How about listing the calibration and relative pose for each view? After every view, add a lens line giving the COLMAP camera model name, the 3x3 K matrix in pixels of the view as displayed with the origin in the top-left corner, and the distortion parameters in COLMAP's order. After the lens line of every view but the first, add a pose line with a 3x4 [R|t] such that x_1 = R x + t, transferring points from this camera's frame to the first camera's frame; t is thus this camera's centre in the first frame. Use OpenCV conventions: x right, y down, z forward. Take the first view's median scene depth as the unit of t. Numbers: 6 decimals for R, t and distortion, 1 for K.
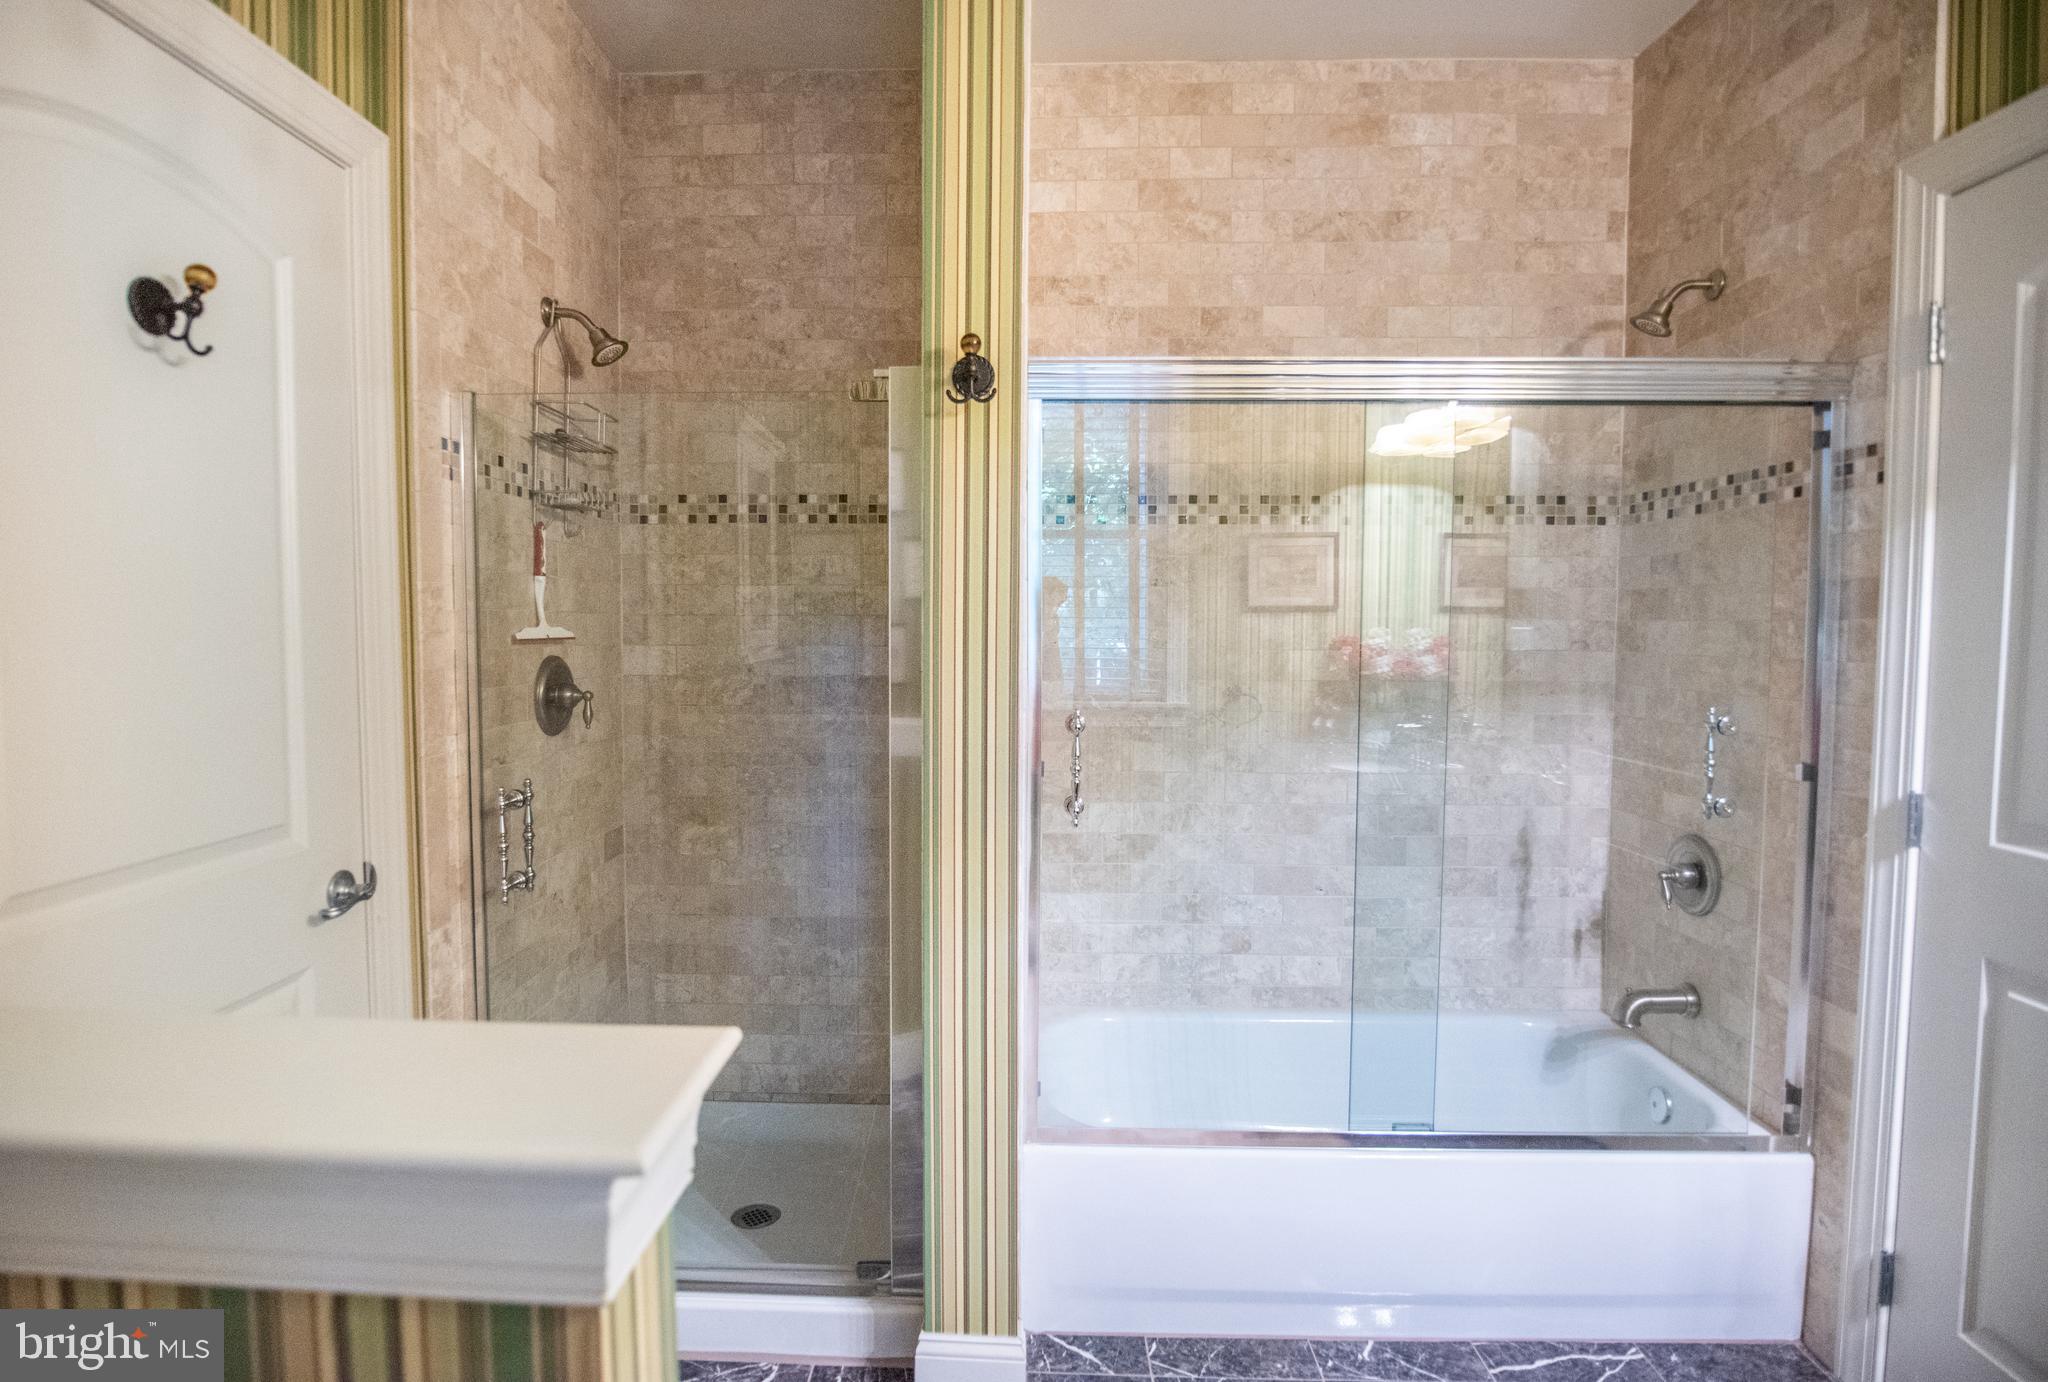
lens RADIAL K [[1086.4, 0, 1017.3], [0, 1086.4, 676.8], [0, 0, 1]] dist [-0.015217, -0.000075]
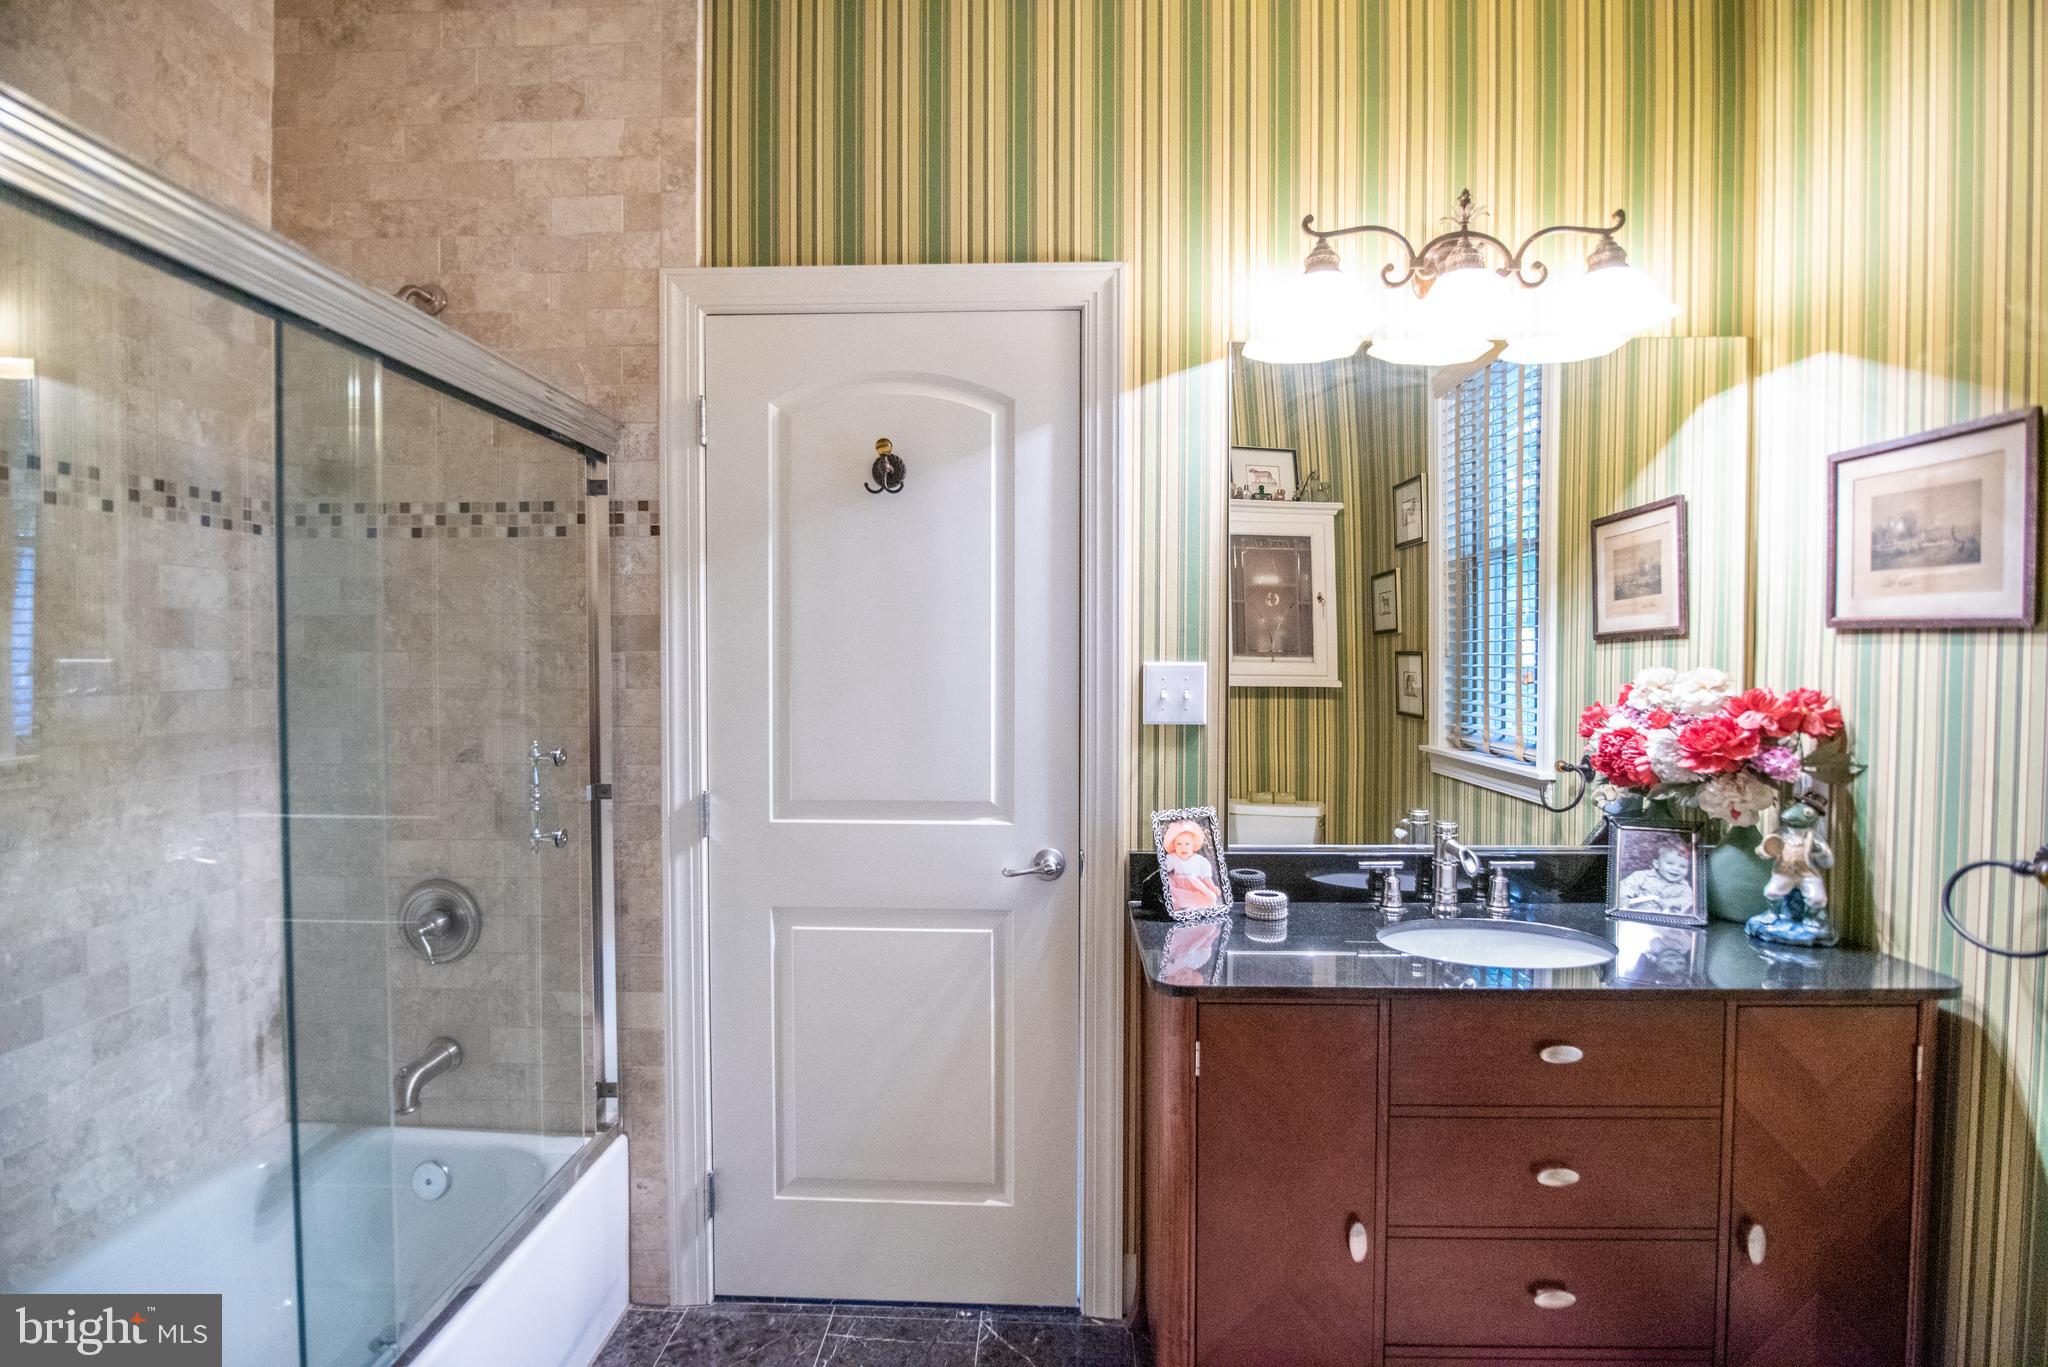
lens RADIAL K [[999.8, 0, 1019.1], [0, 999.8, 684.1], [0, 0, 1]] dist [-0.021388, 0.000255]
pose [[0.014293, -0.031791, 0.999392, -0.232558], [0.048078, 0.998360, 0.031071, -0.026875], [-0.998741, 0.047605, 0.015798, 0.488687]]
